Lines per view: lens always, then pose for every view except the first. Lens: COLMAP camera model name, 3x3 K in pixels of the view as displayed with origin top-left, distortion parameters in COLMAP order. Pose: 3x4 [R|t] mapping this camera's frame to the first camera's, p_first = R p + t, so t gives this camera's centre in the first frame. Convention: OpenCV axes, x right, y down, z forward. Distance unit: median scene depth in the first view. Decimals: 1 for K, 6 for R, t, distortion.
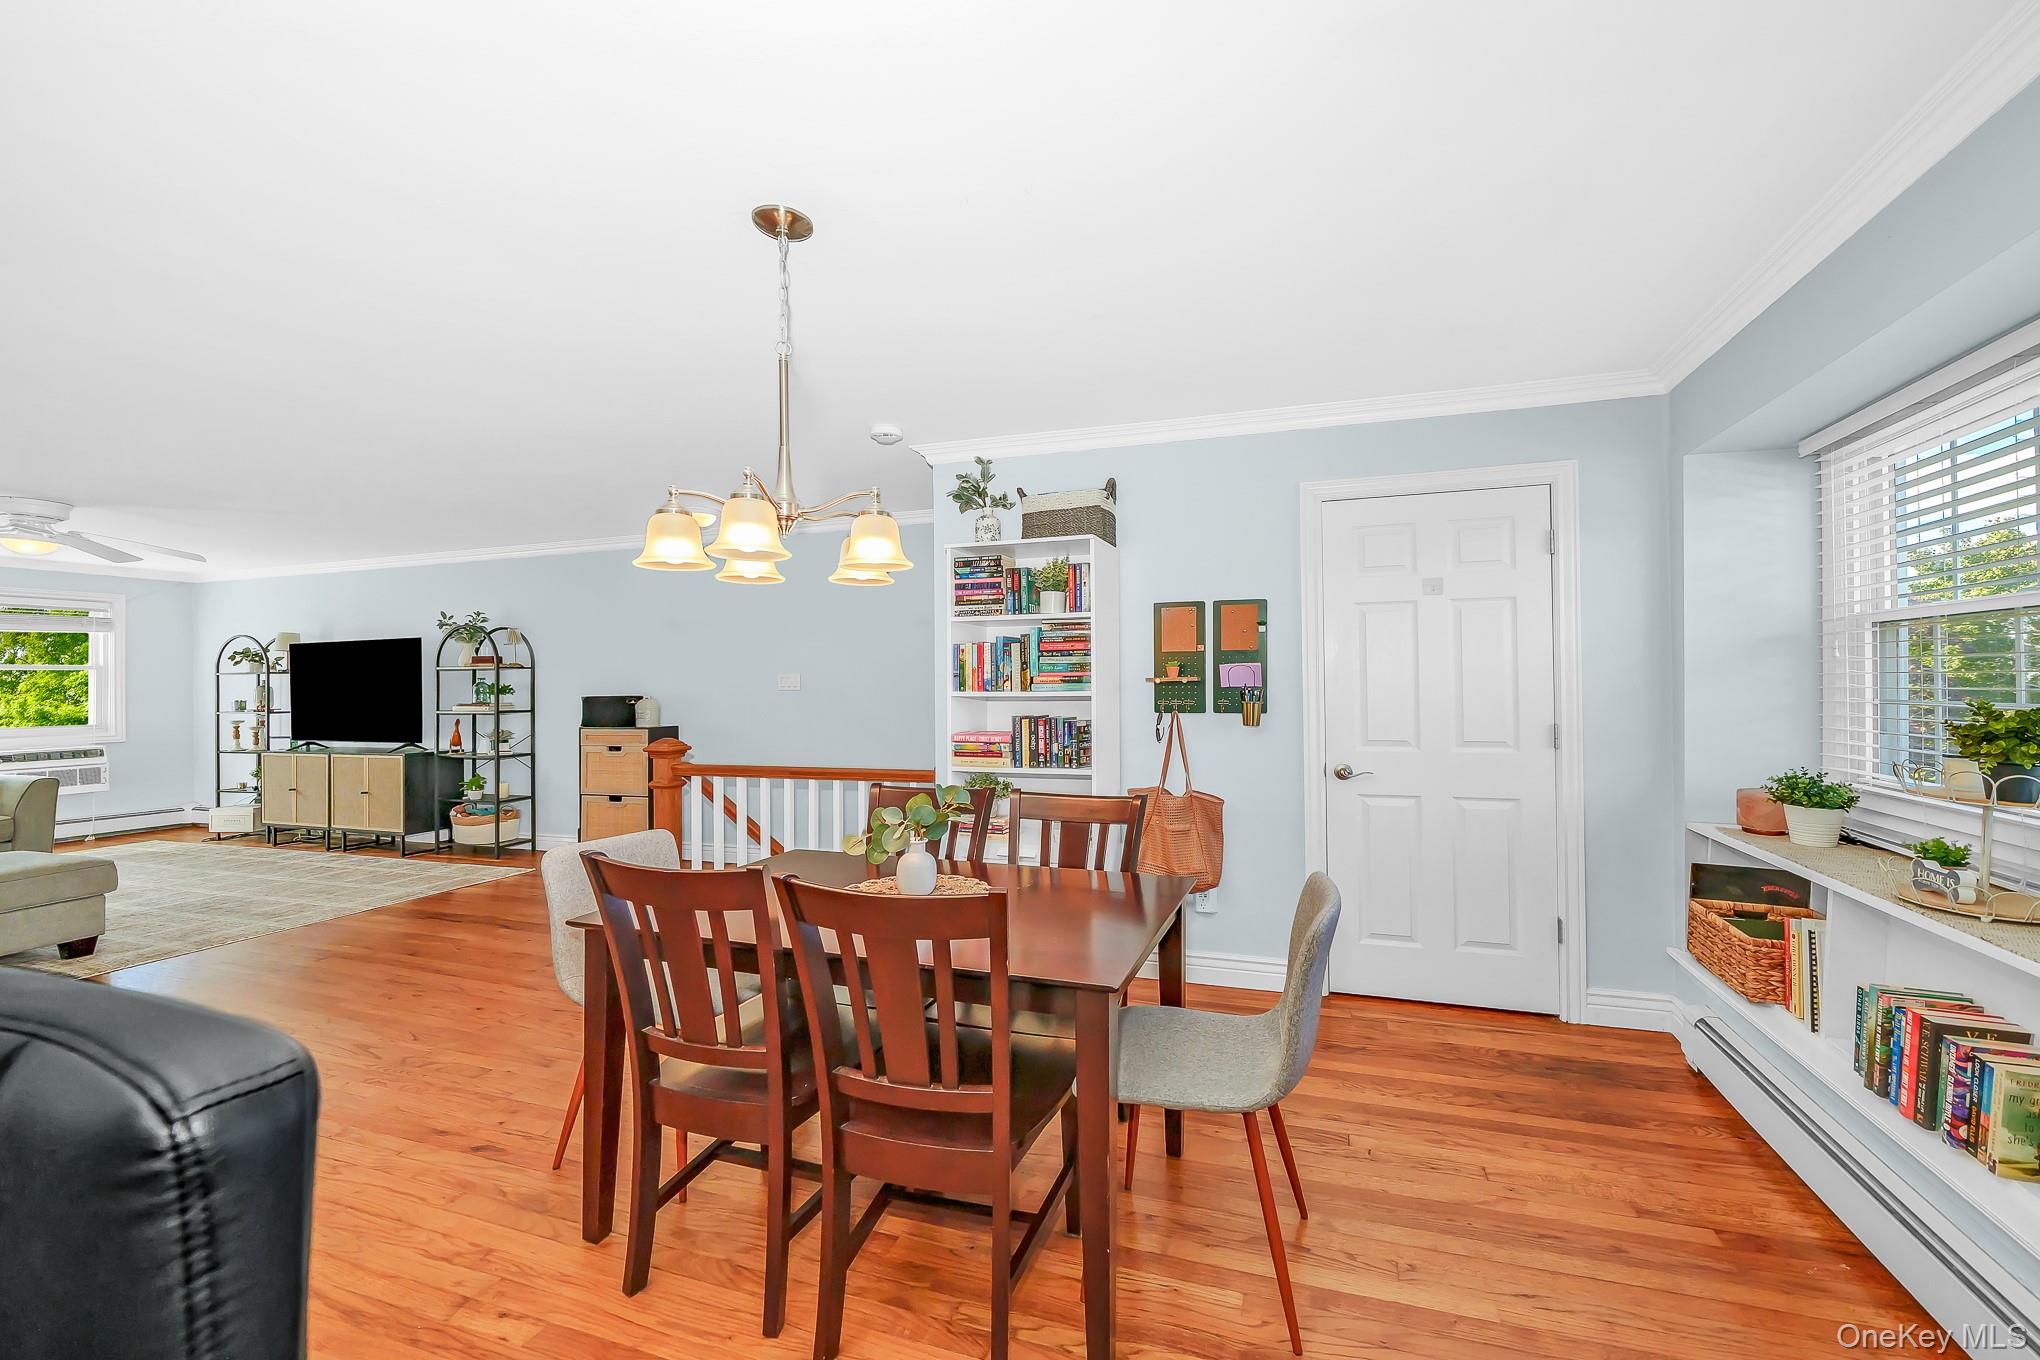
lens RADIAL K [[833.9, 0, 1004.3], [0, 833.9, 666.4], [0, 0, 1]] dist [-0.003612, -0.001003]
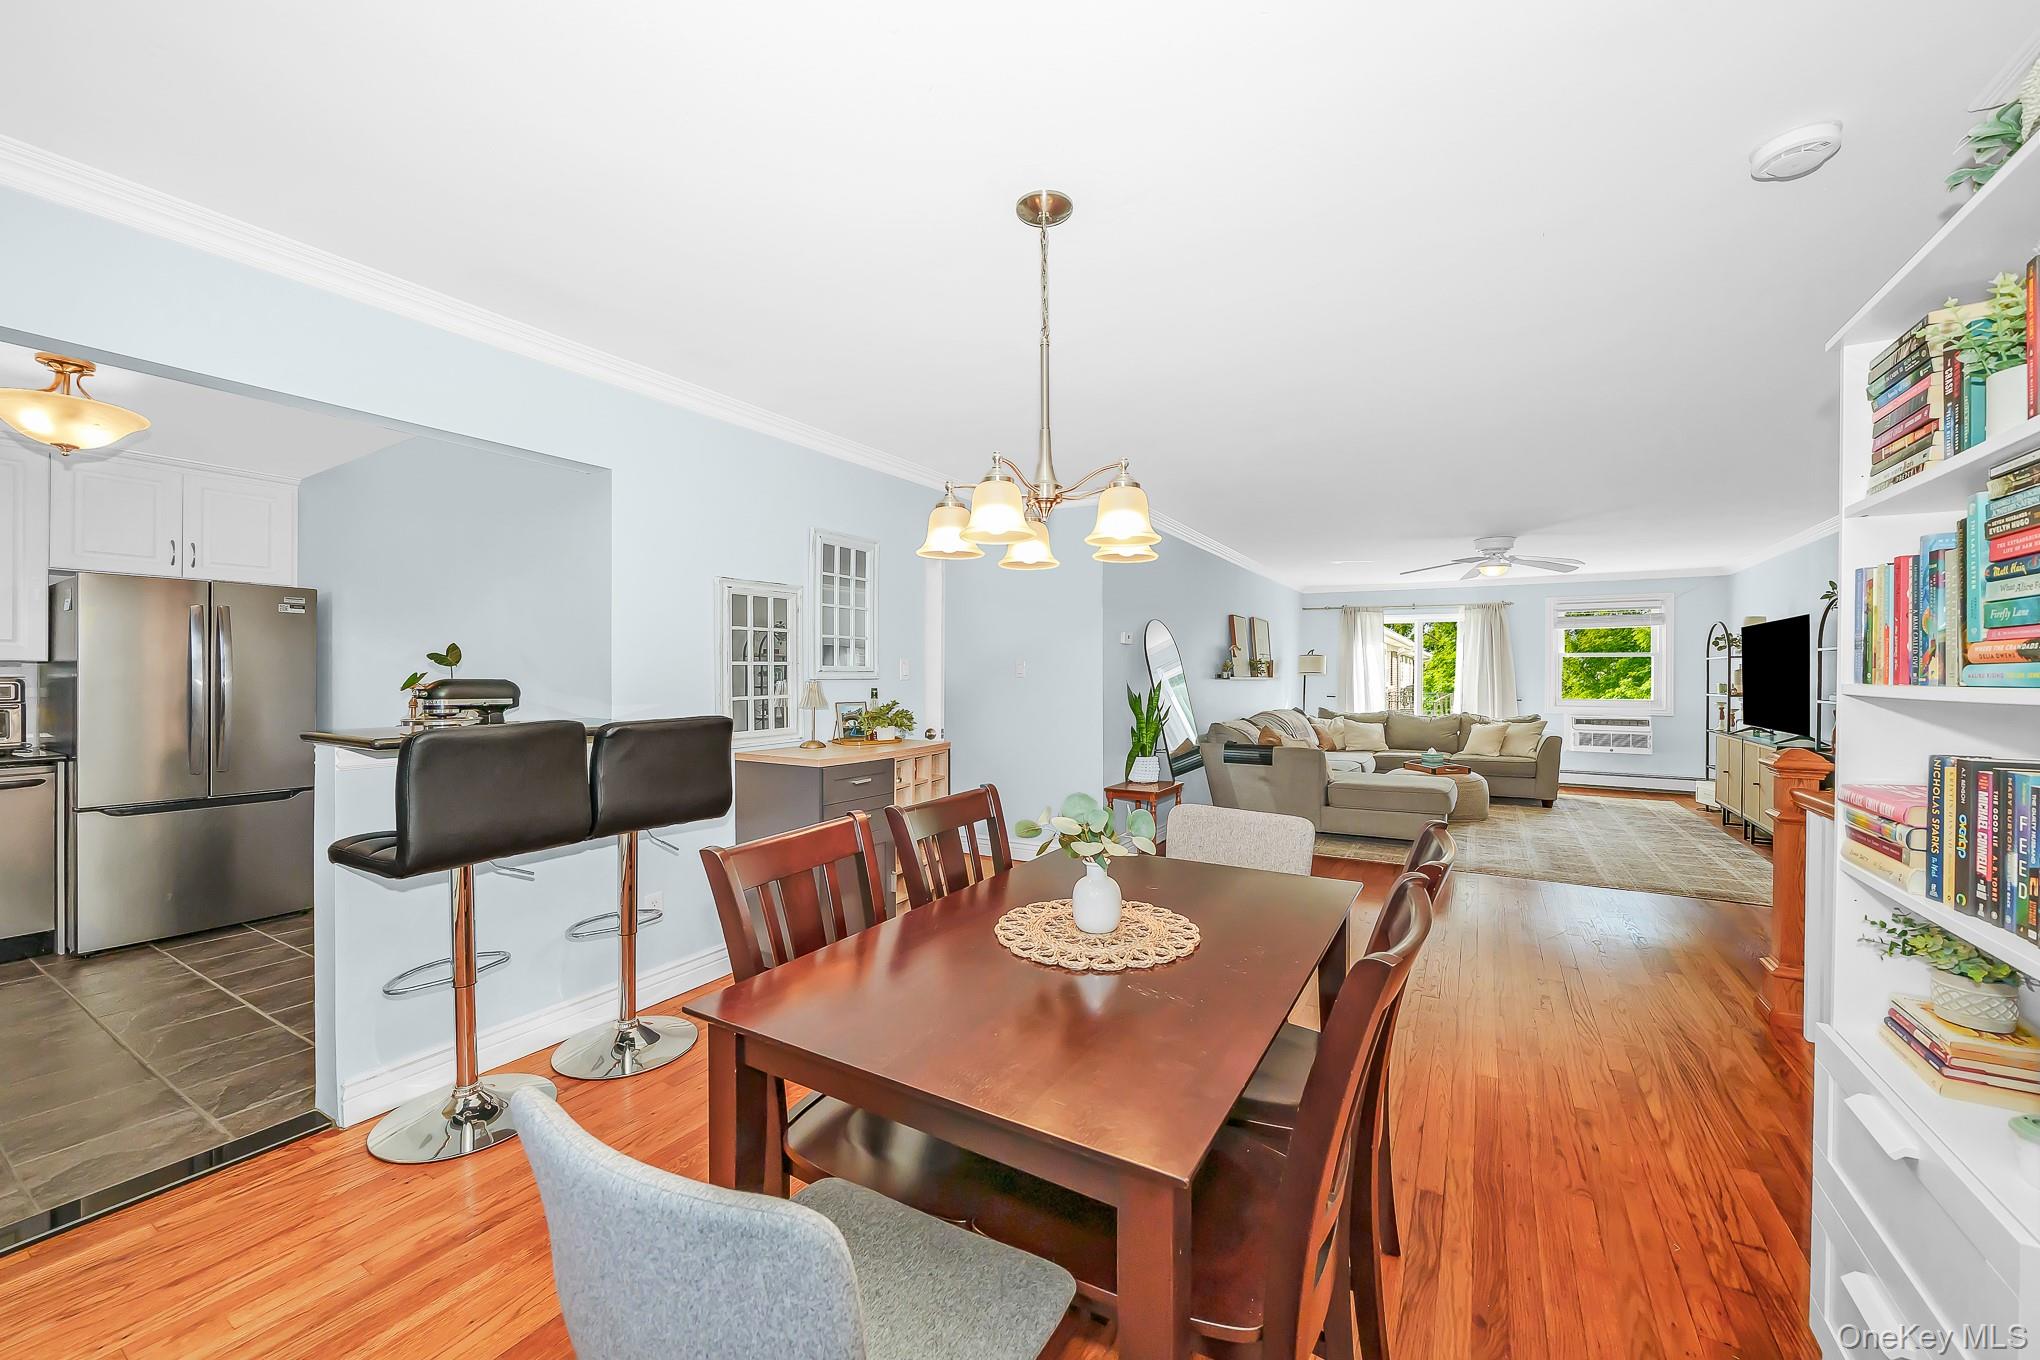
lens RADIAL K [[726.8, 0, 1010.9], [0, 726.8, 691.7], [0, 0, 1]] dist [0.007994, -0.002009]
pose [[-0.250585, 0.035370, -0.967448, 0.418736], [0.013166, 0.999364, 0.033126, 0.017084], [0.968005, -0.004436, -0.250891, 0.700954]]
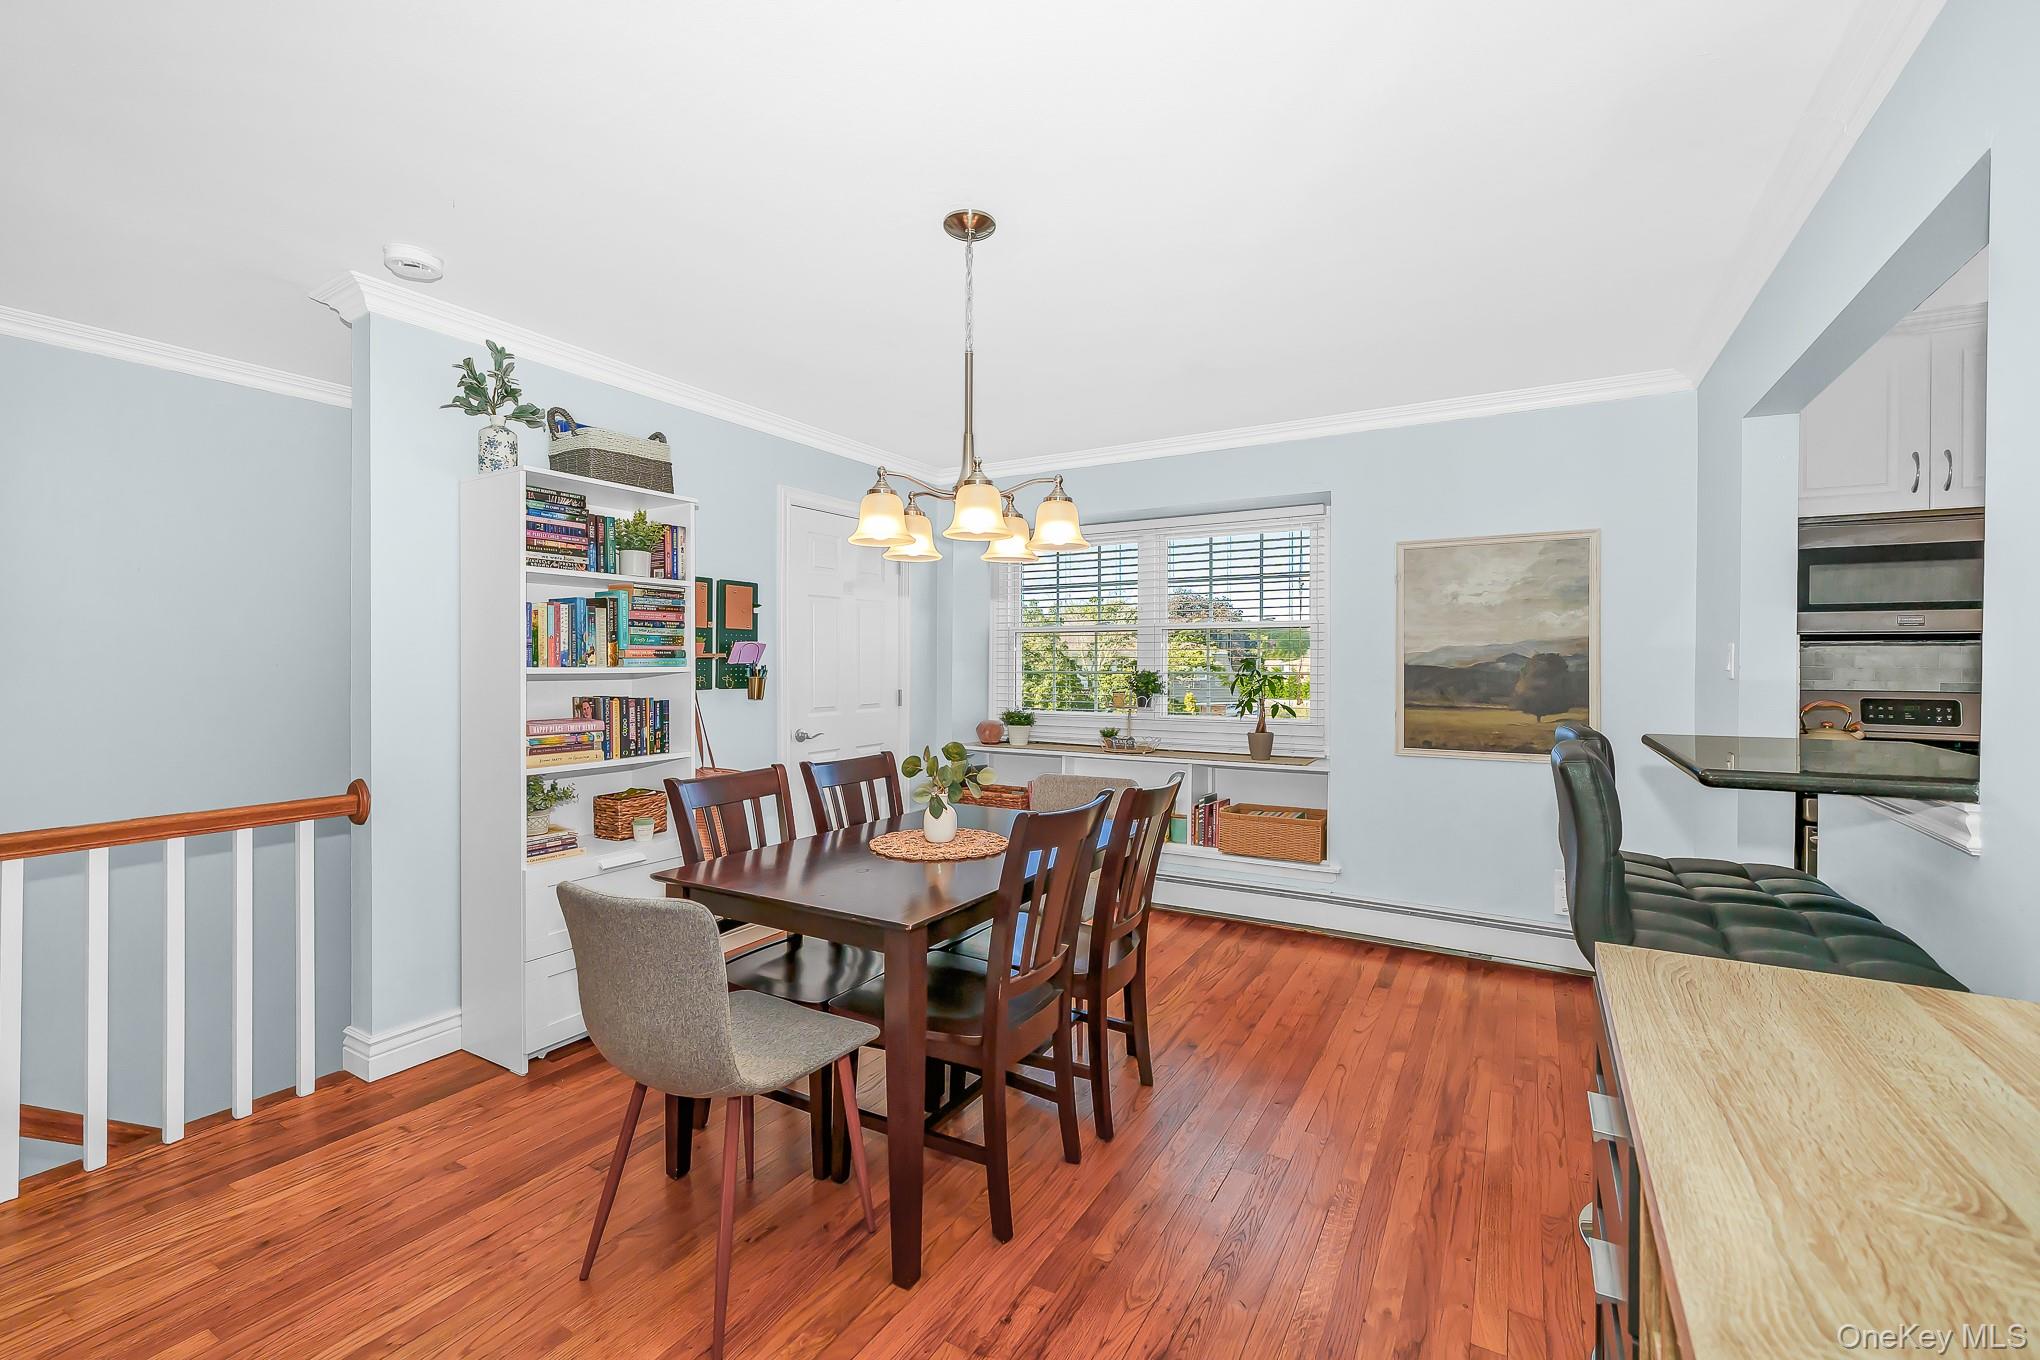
lens RADIAL K [[822.1, 0, 1049.0], [0, 822.1, 664.3], [0, 0, 1]] dist [-0.005552, -0.000521]
pose [[0.185001, 0.006804, 0.982715, -0.701912], [-0.016248, 0.999861, -0.003864, 0.023340], [-0.982604, -0.015252, 0.185086, 0.426988]]
